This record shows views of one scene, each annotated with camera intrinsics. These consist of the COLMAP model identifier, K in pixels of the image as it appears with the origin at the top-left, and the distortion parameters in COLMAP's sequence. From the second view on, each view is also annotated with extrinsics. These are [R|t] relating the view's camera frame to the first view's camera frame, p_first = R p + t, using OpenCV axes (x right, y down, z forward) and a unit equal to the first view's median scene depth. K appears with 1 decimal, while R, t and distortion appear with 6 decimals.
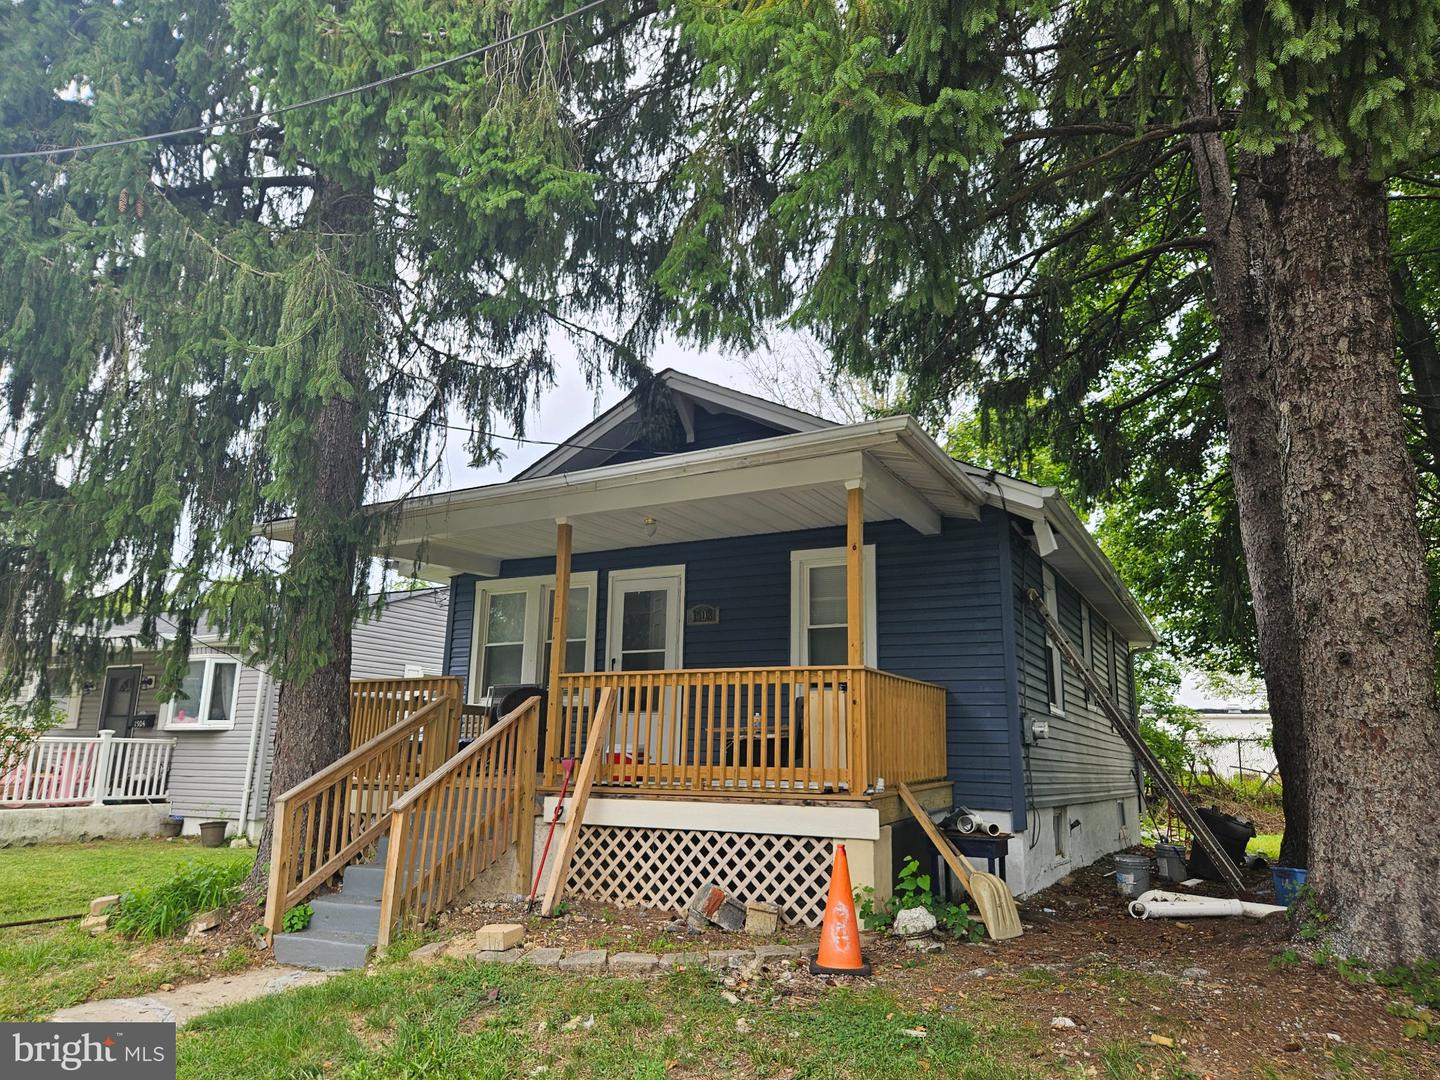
lens RADIAL K [[973.0, 0, 719.9], [0, 973.0, 549.8], [0, 0, 1]] dist [0.086056, -0.074233]
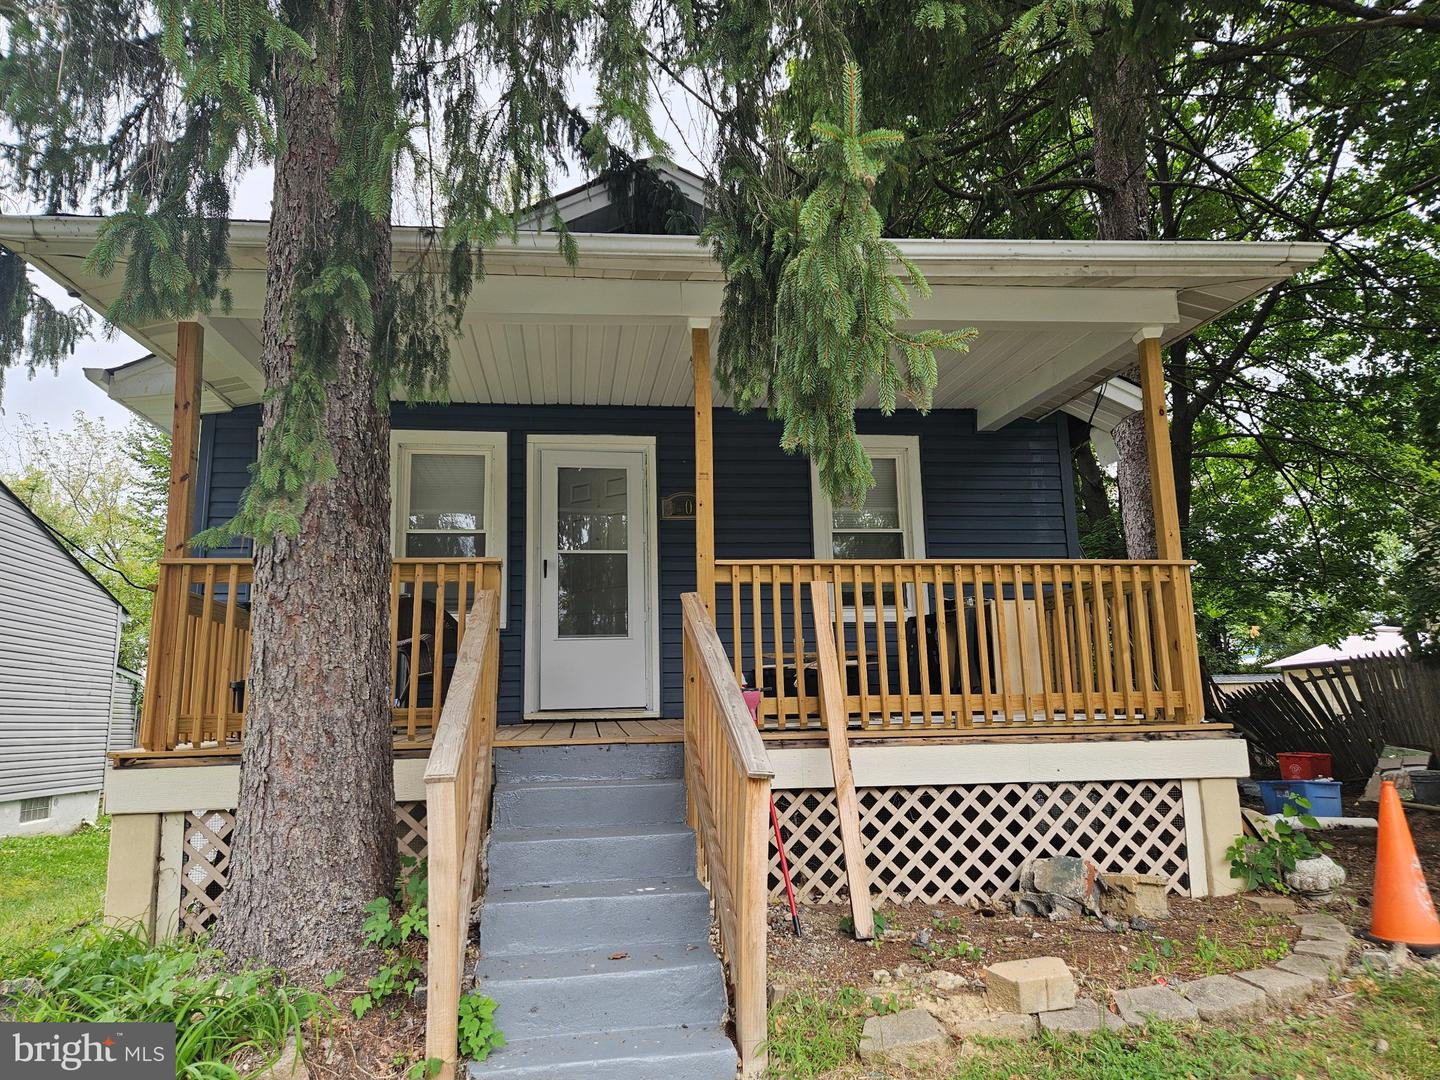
lens RADIAL K [[973.0, 0, 719.9], [0, 973.0, 549.8], [0, 0, 1]] dist [0.086056, -0.074233]
pose [[0.824702, 0.062259, 0.562130, -0.572285], [-0.082841, 0.996500, 0.011170, 0.125227], [-0.559468, -0.055779, 0.826973, 0.525848]]
